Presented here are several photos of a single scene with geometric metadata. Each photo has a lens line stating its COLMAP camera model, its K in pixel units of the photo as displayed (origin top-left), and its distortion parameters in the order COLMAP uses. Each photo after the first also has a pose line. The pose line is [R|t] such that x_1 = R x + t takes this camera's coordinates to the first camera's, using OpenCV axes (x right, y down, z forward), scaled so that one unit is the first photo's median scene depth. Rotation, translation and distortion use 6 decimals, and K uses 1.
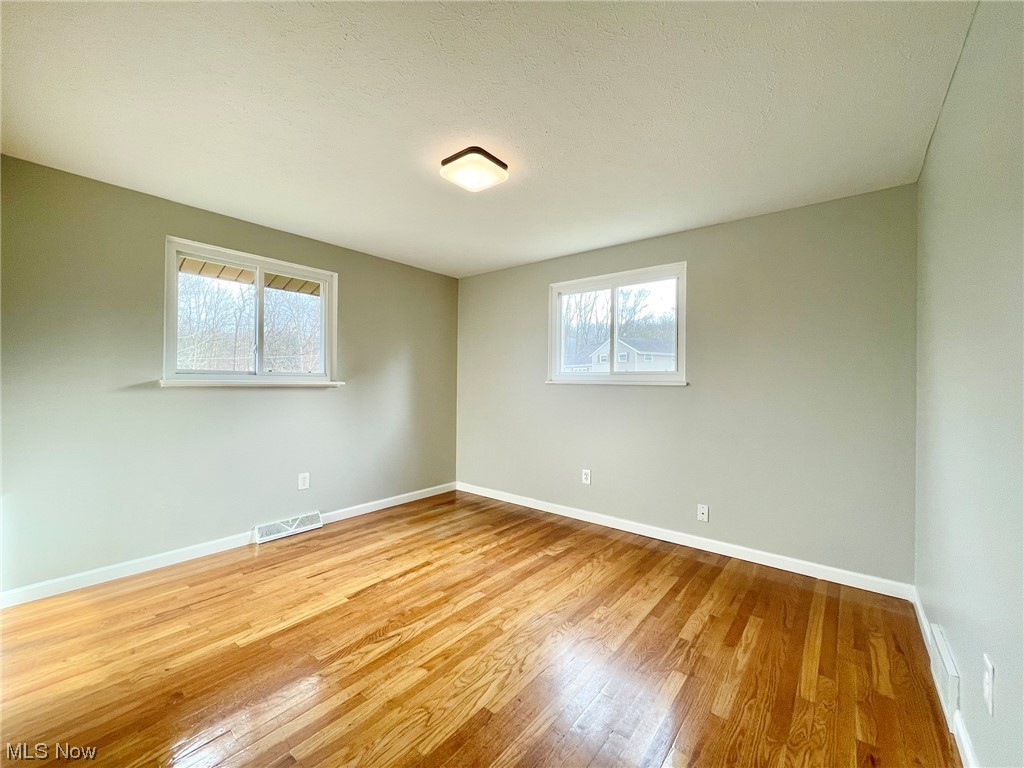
lens RADIAL K [[414.7, 0, 512.2], [0, 414.7, 380.3], [0, 0, 1]] dist [-0.001974, 0.000001]
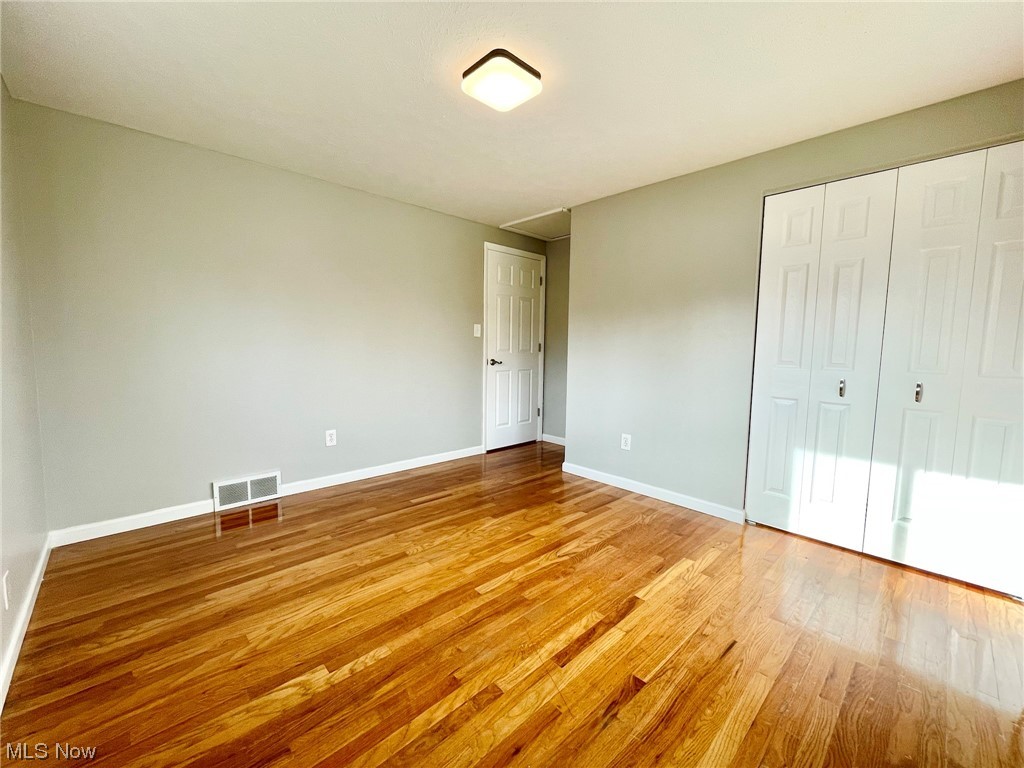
lens RADIAL K [[414.7, 0, 512.2], [0, 414.7, 380.3], [0, 0, 1]] dist [-0.001974, 0.000001]
pose [[-0.991001, -0.038309, 0.128257, -0.234691], [-0.027555, 0.996034, 0.084594, 0.025056], [-0.130989, 0.080298, -0.988127, 1.823652]]
